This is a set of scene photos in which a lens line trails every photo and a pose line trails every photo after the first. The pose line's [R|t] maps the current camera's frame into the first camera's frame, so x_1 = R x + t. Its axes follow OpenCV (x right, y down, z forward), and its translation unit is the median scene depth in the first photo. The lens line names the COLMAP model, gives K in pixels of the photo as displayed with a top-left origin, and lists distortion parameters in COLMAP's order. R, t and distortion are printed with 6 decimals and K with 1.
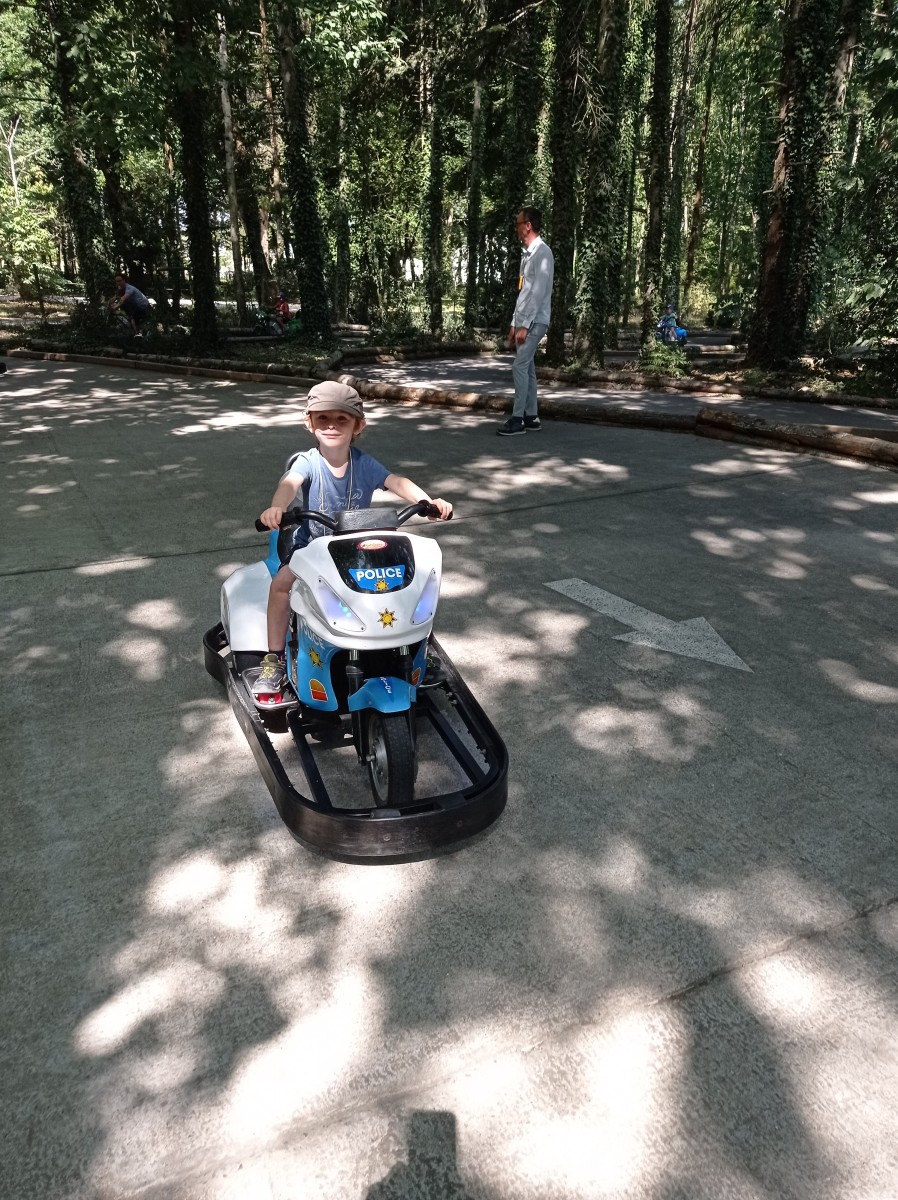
lens RADIAL K [[898.1, 0, 449.2], [0, 898.1, 608.4], [0, 0, 1]] dist [0.096366, -0.164192]
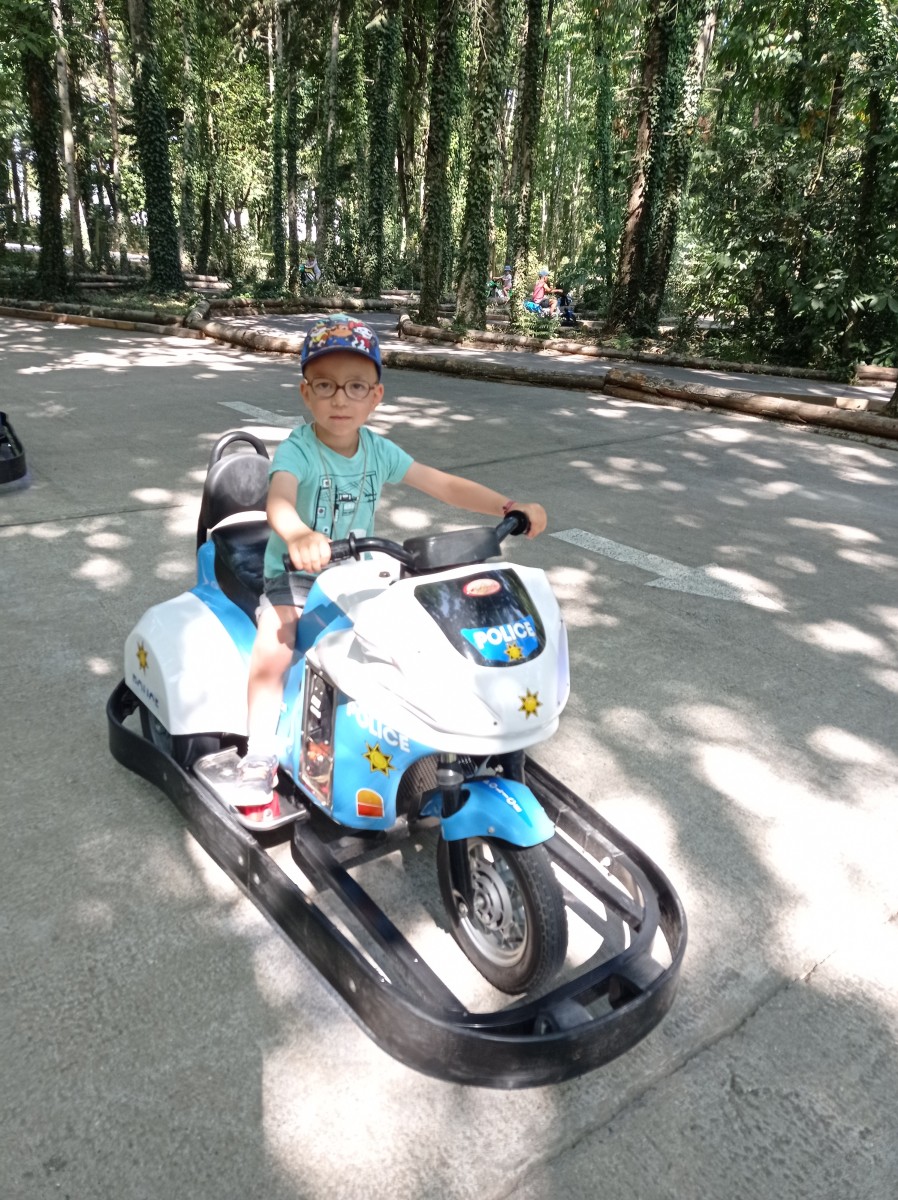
lens RADIAL K [[884.3, 0, 451.0], [0, 884.3, 608.5], [0, 0, 1]] dist [0.126039, -0.197653]
pose [[0.981325, -0.028534, 0.190228, -0.072495], [0.020939, 0.998906, 0.041817, 0.004319], [-0.191213, -0.037053, 0.980849, 0.018493]]
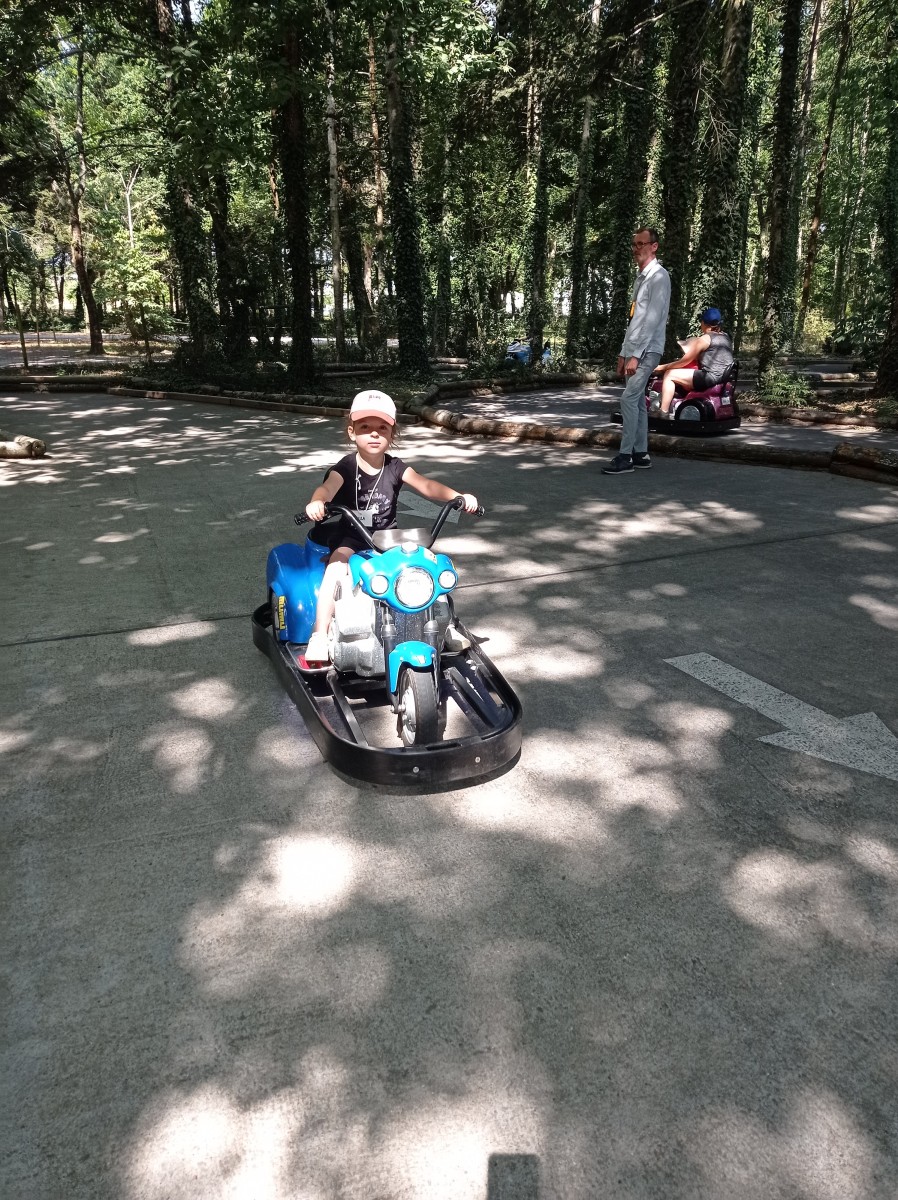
lens RADIAL K [[904.3, 0, 452.1], [0, 904.3, 606.0], [0, 0, 1]] dist [0.105039, -0.176801]
pose [[0.994564, 0.013027, -0.103307, -0.001279], [-0.016939, 0.999169, -0.037080, -0.016131], [0.102738, 0.038629, 0.993958, 0.055282]]
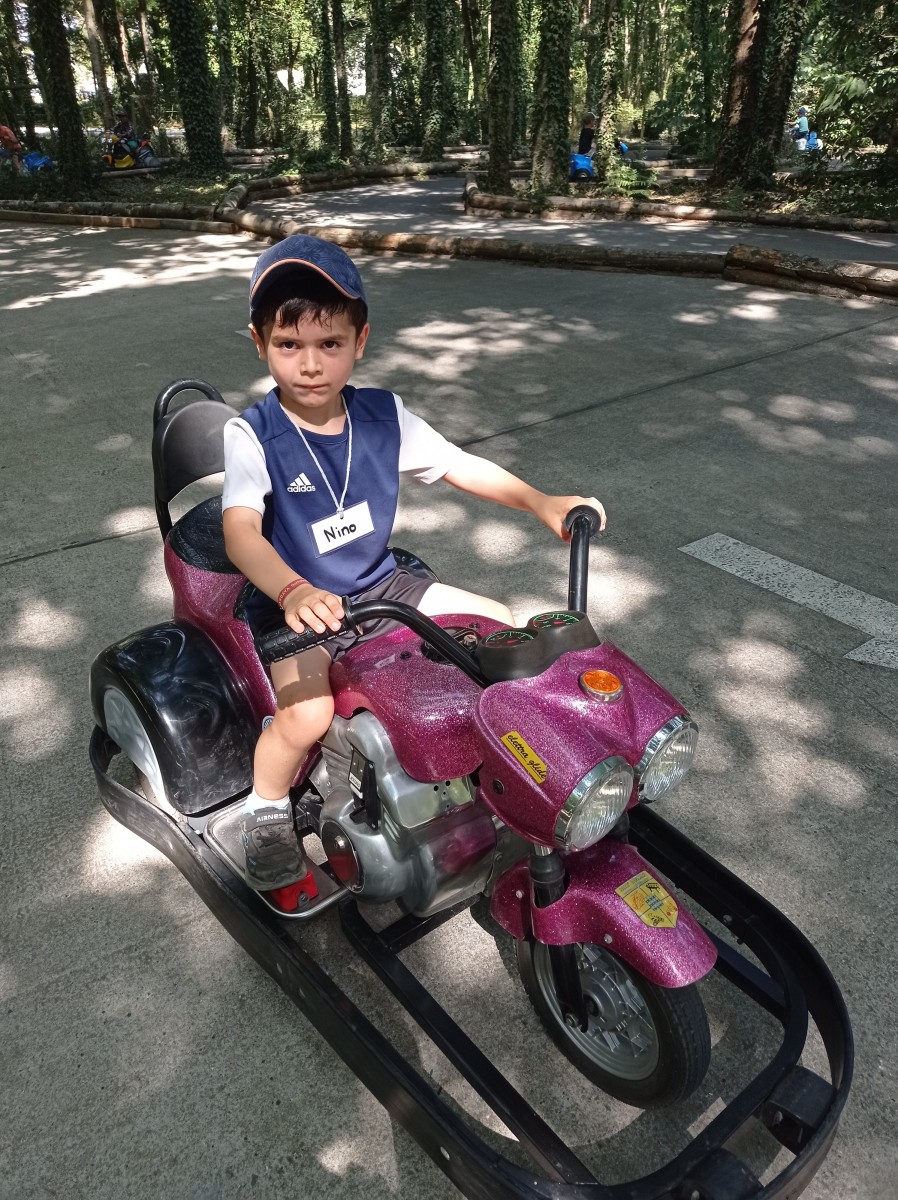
lens RADIAL K [[893.0, 0, 449.0], [0, 893.0, 614.9], [0, 0, 1]] dist [0.096393, -0.170629]
pose [[0.992864, -0.080968, 0.087548, -0.049152], [0.064327, 0.981831, 0.178519, -0.041796], [-0.100411, -0.171614, 0.980034, 0.130632]]
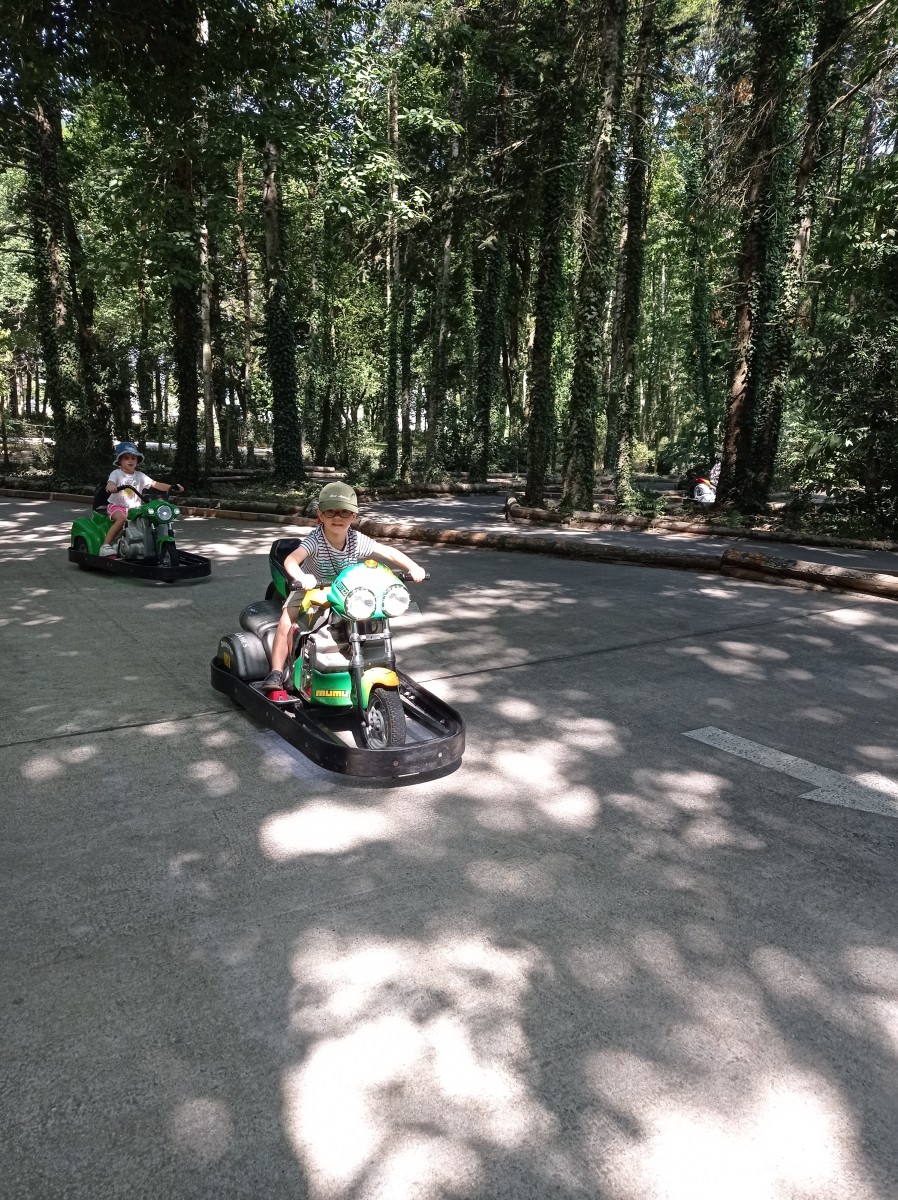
lens RADIAL K [[893.0, 0, 449.0], [0, 893.0, 614.9], [0, 0, 1]] dist [0.096393, -0.170629]
pose [[0.996876, -0.001566, 0.078971, -0.077683], [0.012746, 0.989889, -0.141270, -0.007813], [-0.077951, 0.141836, 0.986816, 0.034167]]
